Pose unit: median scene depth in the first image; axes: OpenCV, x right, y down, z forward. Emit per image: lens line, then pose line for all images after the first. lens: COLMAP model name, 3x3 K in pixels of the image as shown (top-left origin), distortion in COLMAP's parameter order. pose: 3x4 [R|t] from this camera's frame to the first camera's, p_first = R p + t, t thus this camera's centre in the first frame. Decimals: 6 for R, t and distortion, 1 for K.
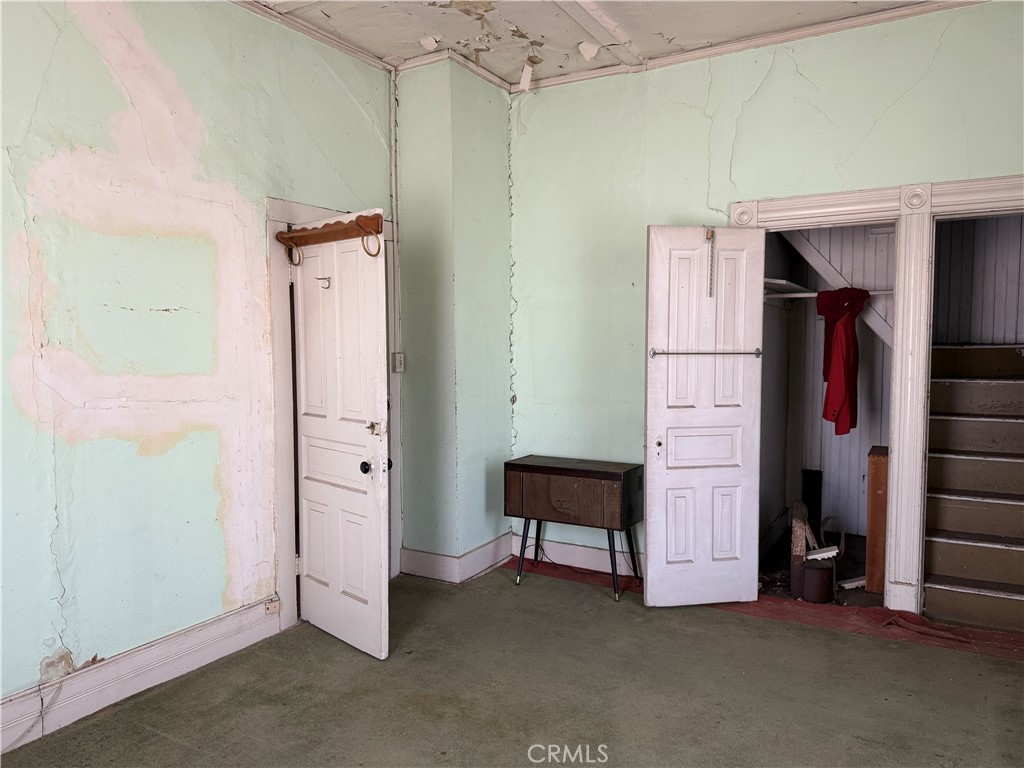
lens RADIAL K [[732.2, 0, 503.5], [0, 732.2, 388.7], [0, 0, 1]] dist [0.002243, -0.000206]
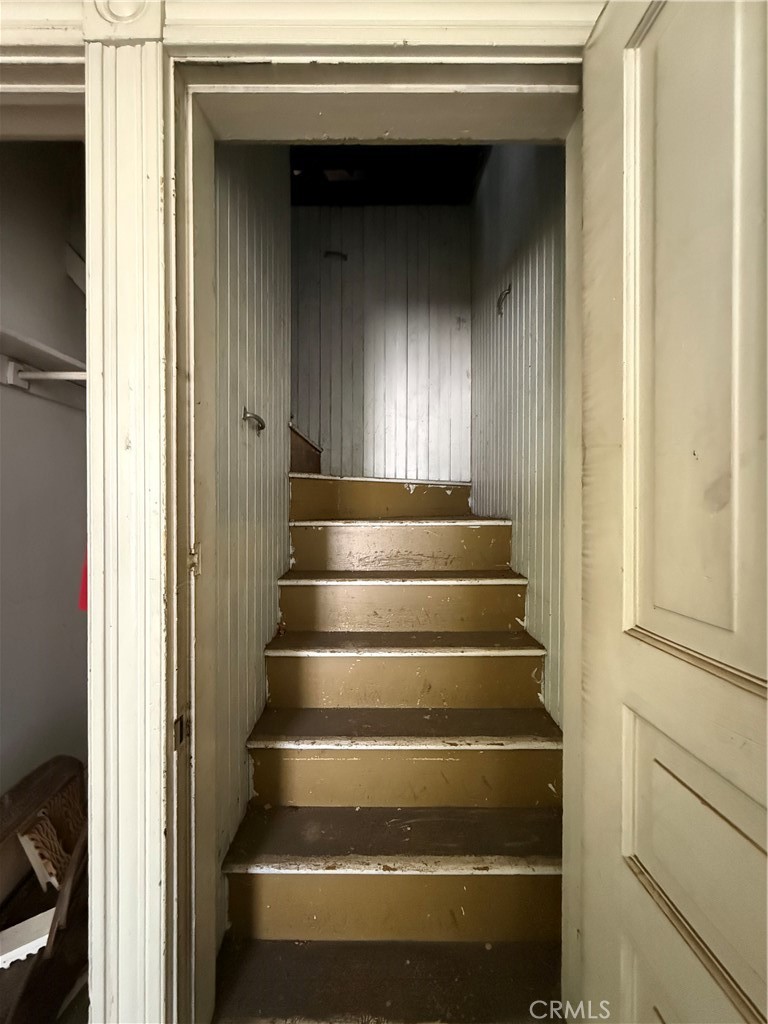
lens RADIAL K [[410.9, 0, 384.0], [0, 410.9, 512.0], [0, 0, 1]] dist [0.000021, -0.000009]
pose [[0.865788, -0.003076, 0.500401, 0.463897], [0.030839, 0.998408, -0.047221, -0.002079], [-0.499459, 0.056315, 0.864505, 0.635105]]
